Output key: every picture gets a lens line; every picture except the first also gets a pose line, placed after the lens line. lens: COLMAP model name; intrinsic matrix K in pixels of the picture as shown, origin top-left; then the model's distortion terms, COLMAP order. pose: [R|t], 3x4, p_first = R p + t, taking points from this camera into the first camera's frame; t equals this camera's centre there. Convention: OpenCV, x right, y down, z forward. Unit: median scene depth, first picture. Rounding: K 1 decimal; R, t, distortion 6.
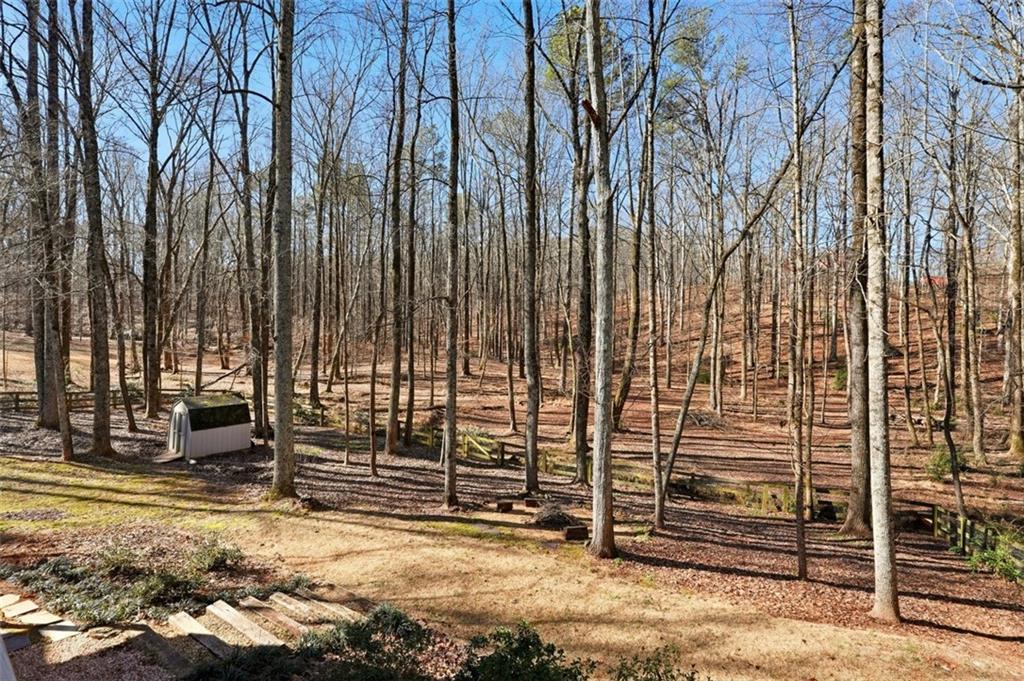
lens RADIAL K [[439.4, 0, 512.0], [0, 439.4, 328.6], [0, 0, 1]] dist [-0.009722, 0.000393]
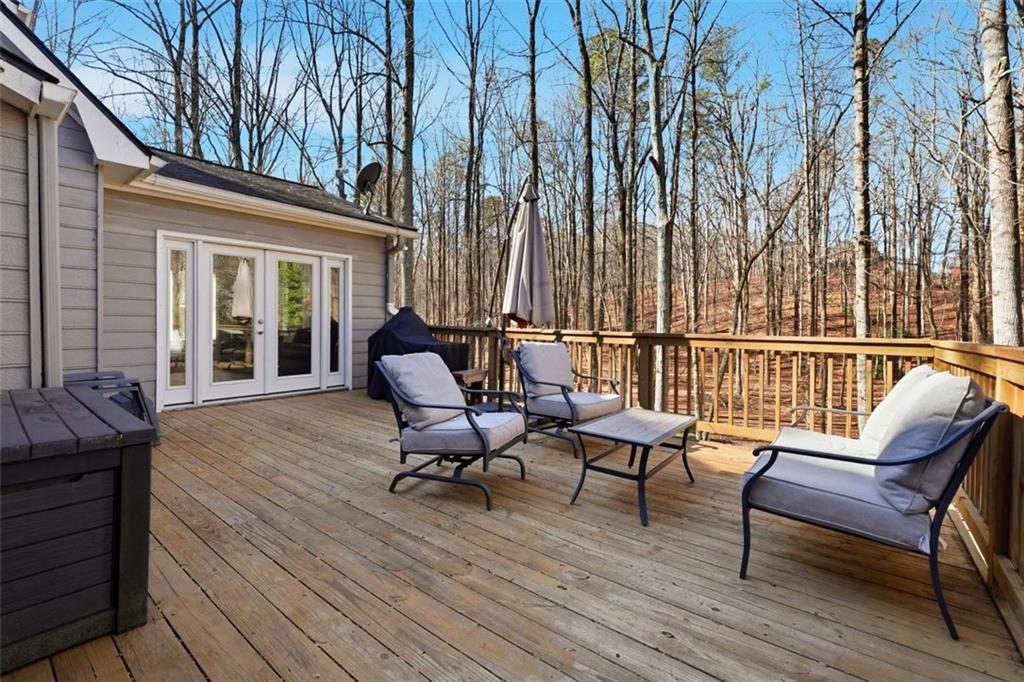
lens RADIAL K [[433.9, 0, 507.1], [0, 433.9, 321.2], [0, 0, 1]] dist [-0.011078, 0.000299]
pose [[0.998516, -0.007196, -0.053979, -0.057744], [0.006890, 0.999959, -0.005839, 0.004668], [0.054019, 0.005458, 0.998525, -0.106568]]
